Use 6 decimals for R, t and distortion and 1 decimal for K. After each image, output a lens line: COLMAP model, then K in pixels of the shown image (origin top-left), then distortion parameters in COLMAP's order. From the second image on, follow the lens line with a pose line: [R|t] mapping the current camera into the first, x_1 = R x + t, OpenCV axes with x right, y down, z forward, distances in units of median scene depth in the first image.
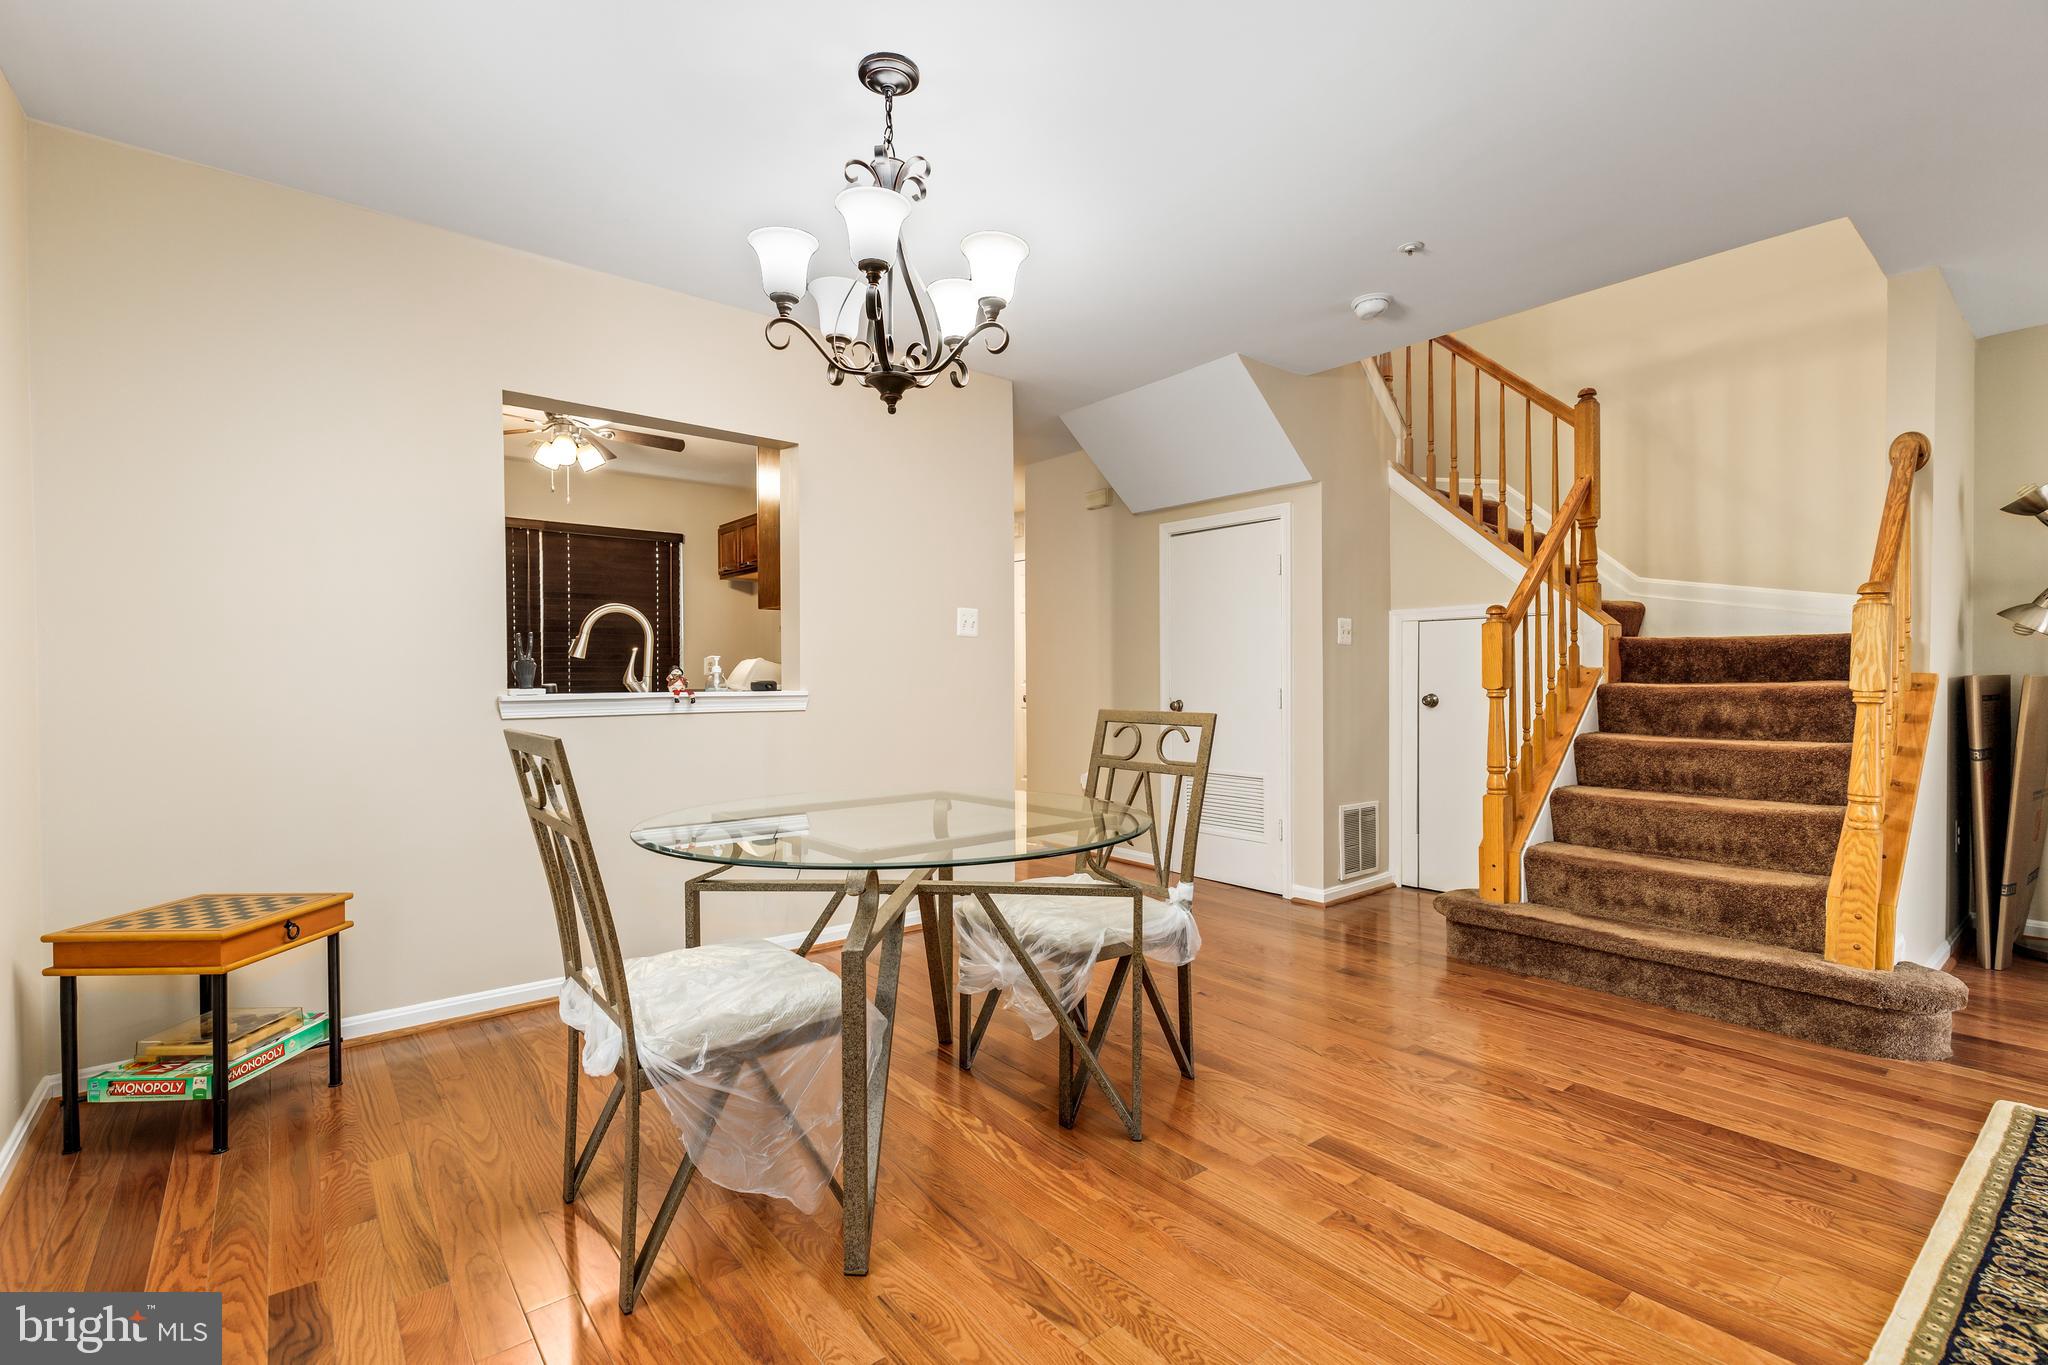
lens RADIAL K [[932.1, 0, 1024.5], [0, 932.1, 671.8], [0, 0, 1]] dist [0.008263, -0.000727]
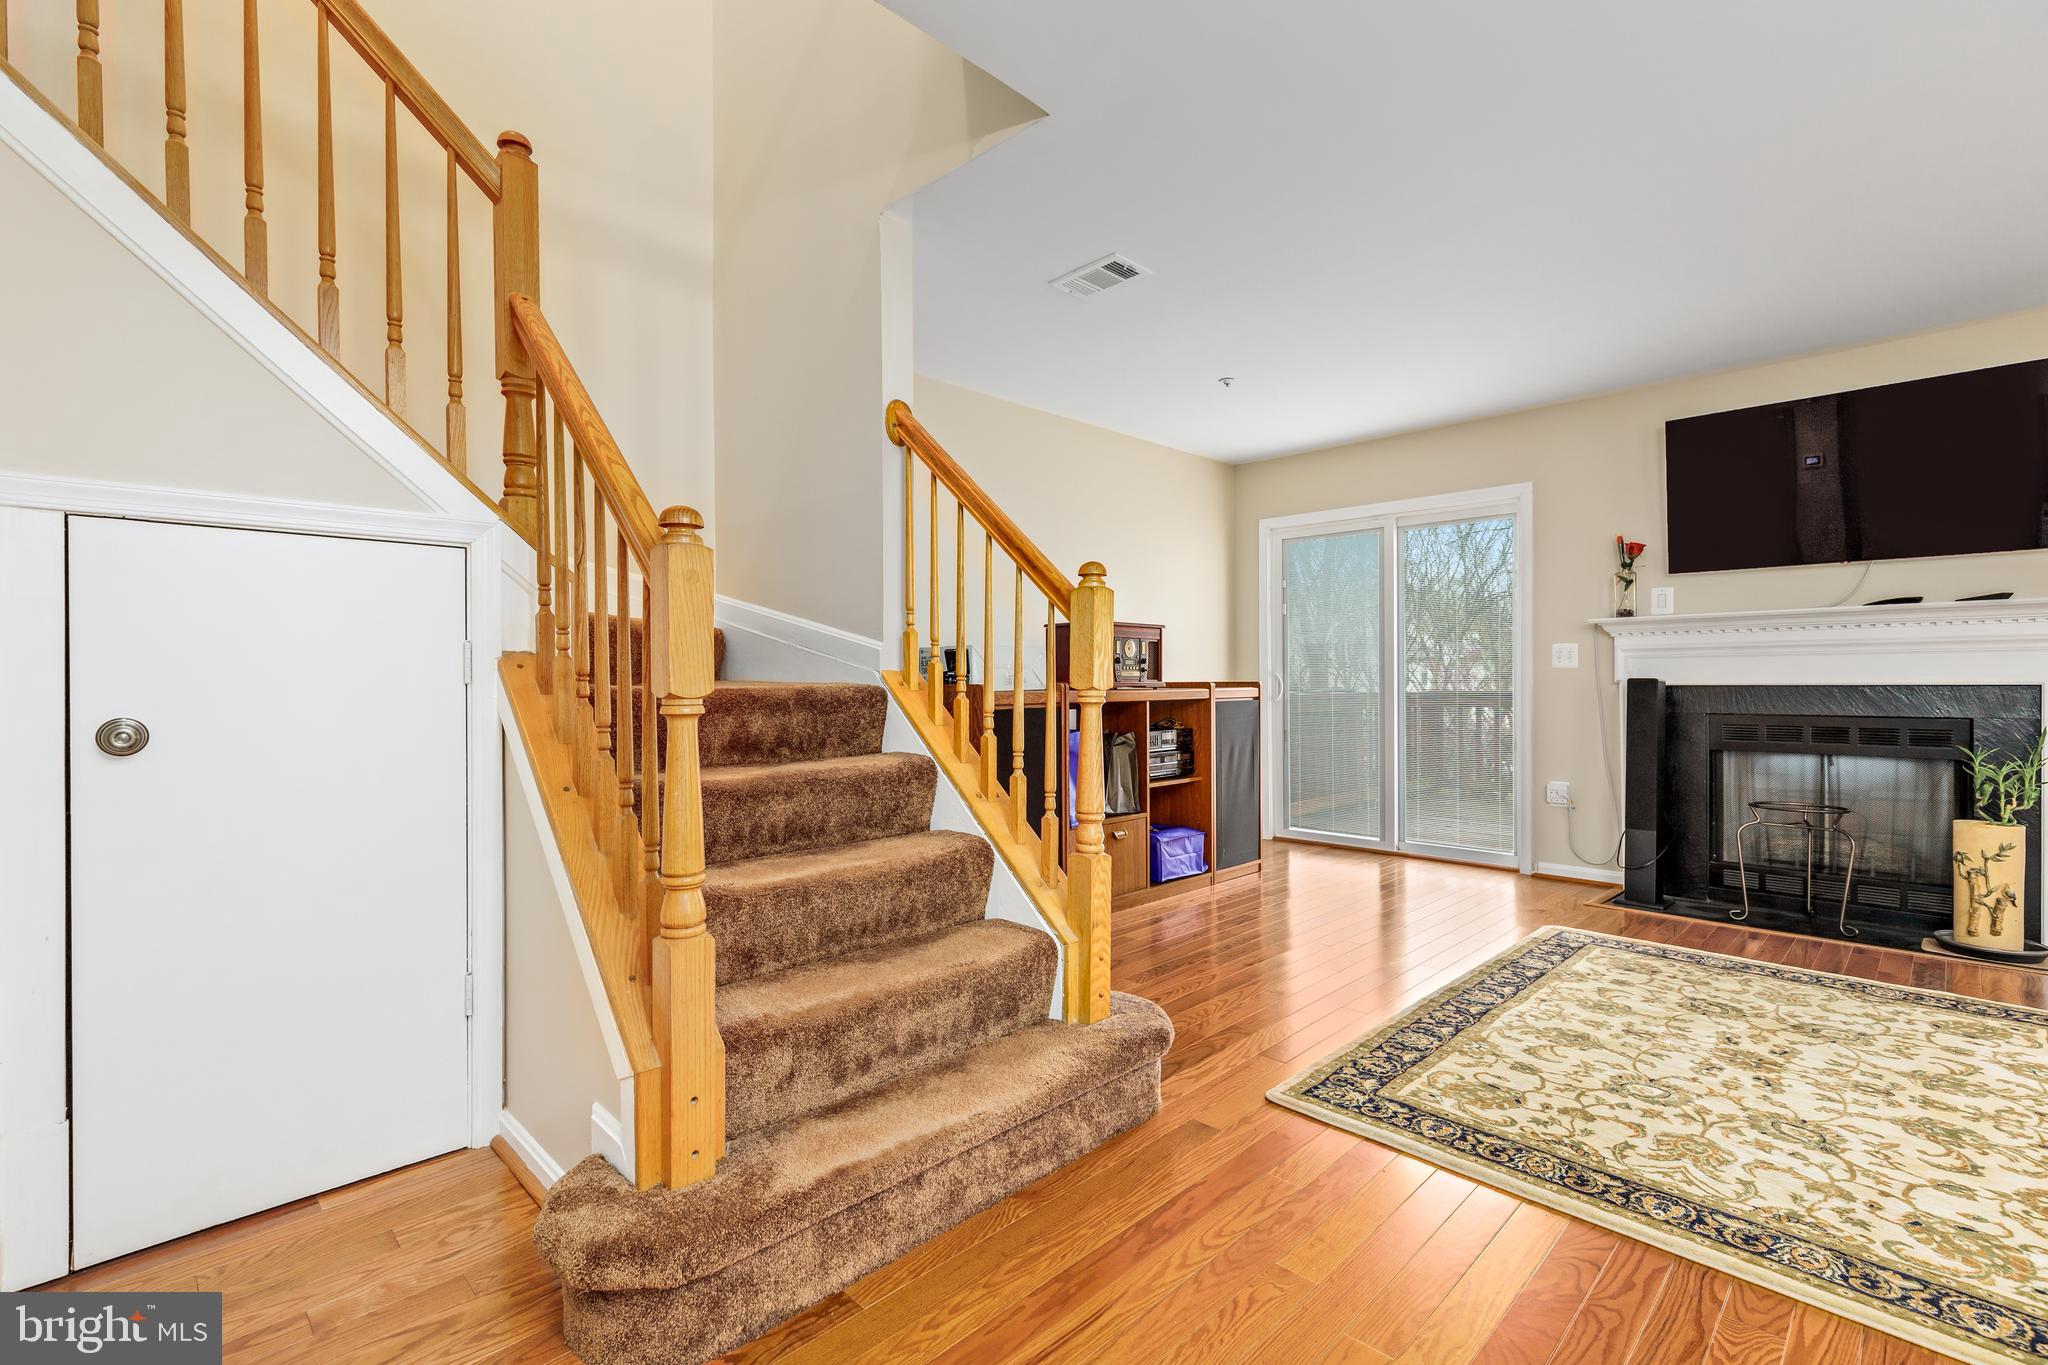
lens RADIAL K [[915.3, 0, 1021.5], [0, 915.3, 682.0], [0, 0, 1]] dist [0.008247, -0.002887]
pose [[-0.100396, -0.001323, 0.994947, 0.064033], [-0.005650, 0.999984, 0.000760, 0.010065], [-0.994932, -0.005545, -0.100401, 0.944052]]
